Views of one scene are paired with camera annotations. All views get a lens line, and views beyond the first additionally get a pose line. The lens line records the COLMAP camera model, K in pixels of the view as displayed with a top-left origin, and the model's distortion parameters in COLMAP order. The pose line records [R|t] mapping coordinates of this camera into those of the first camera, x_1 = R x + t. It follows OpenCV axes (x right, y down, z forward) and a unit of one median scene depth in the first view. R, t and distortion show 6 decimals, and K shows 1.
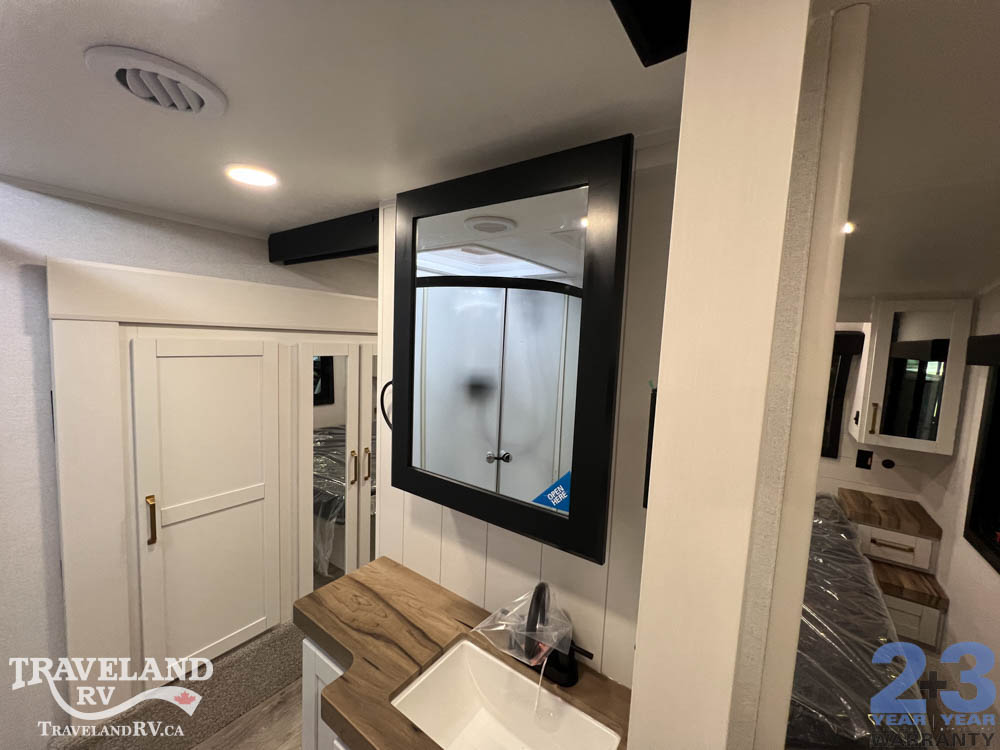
lens RADIAL K [[401.1, 0, 499.7], [0, 401.1, 373.0], [0, 0, 1]] dist [-0.001676, -0.000214]
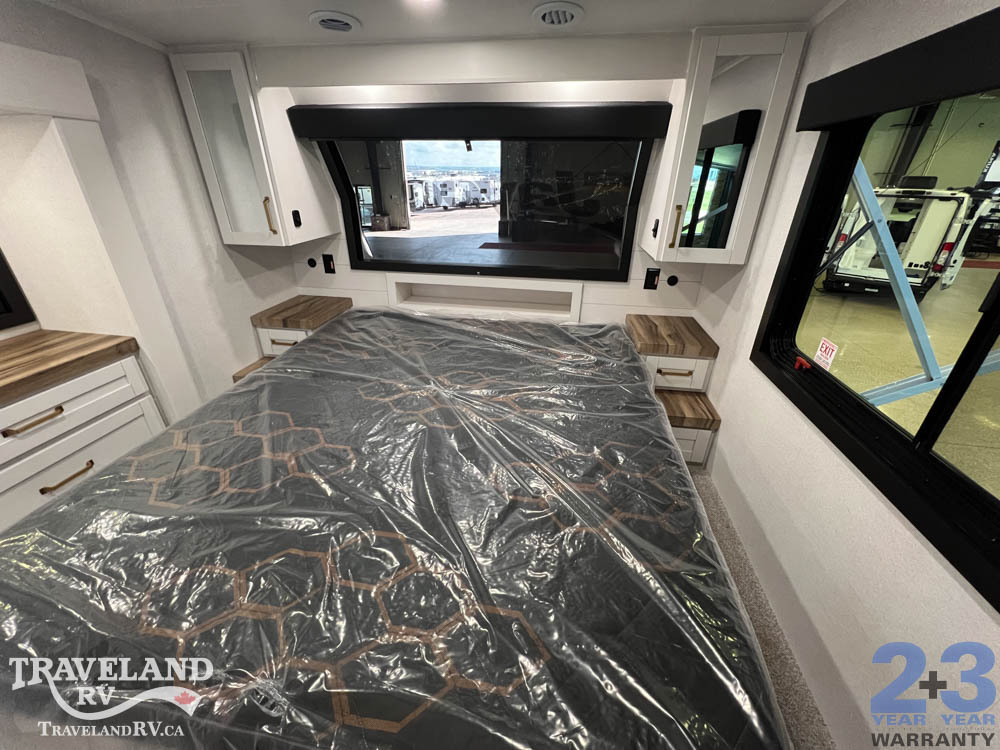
lens RADIAL K [[401.1, 0, 497.8], [0, 401.1, 372.7], [0, 0, 1]] dist [-0.001676, -0.000214]
pose [[0.894608, -0.227896, 0.384371, 0.268970], [0.067272, 0.919057, 0.388342, 0.049099], [-0.441760, -0.321557, 0.837526, 0.416060]]
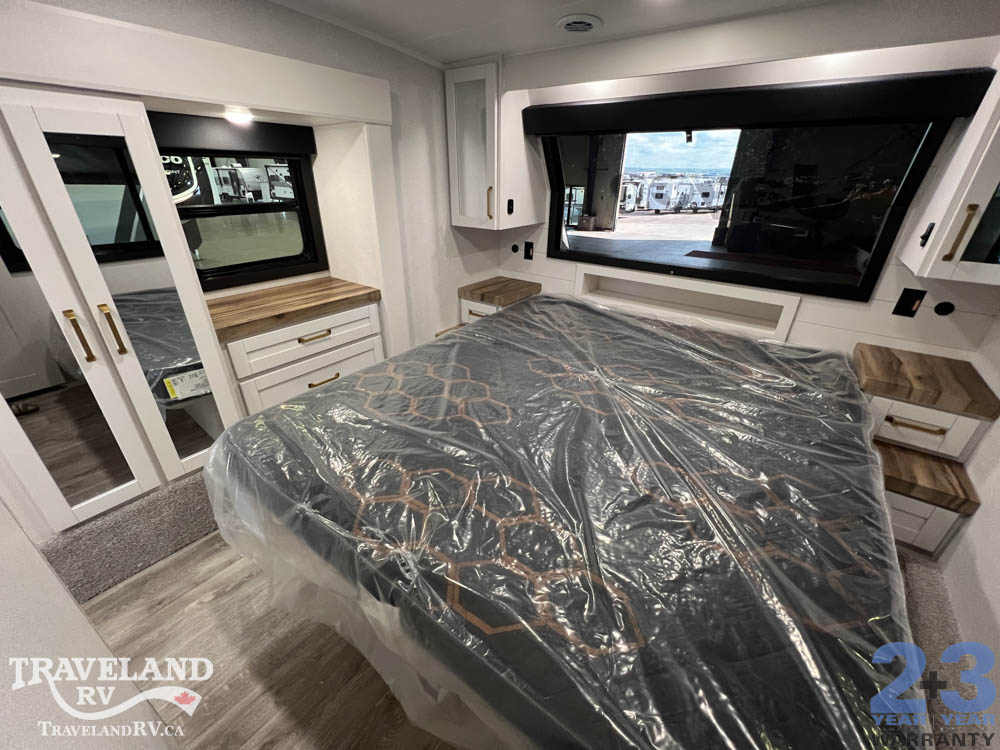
lens RADIAL K [[401.1, 0, 497.1], [0, 401.1, 373.5], [0, 0, 1]] dist [-0.001676, -0.000214]
pose [[0.999435, -0.019456, -0.027422, 0.275894], [0.028127, 0.930642, 0.364848, 0.072773], [0.018421, -0.365413, 0.930663, 0.374872]]
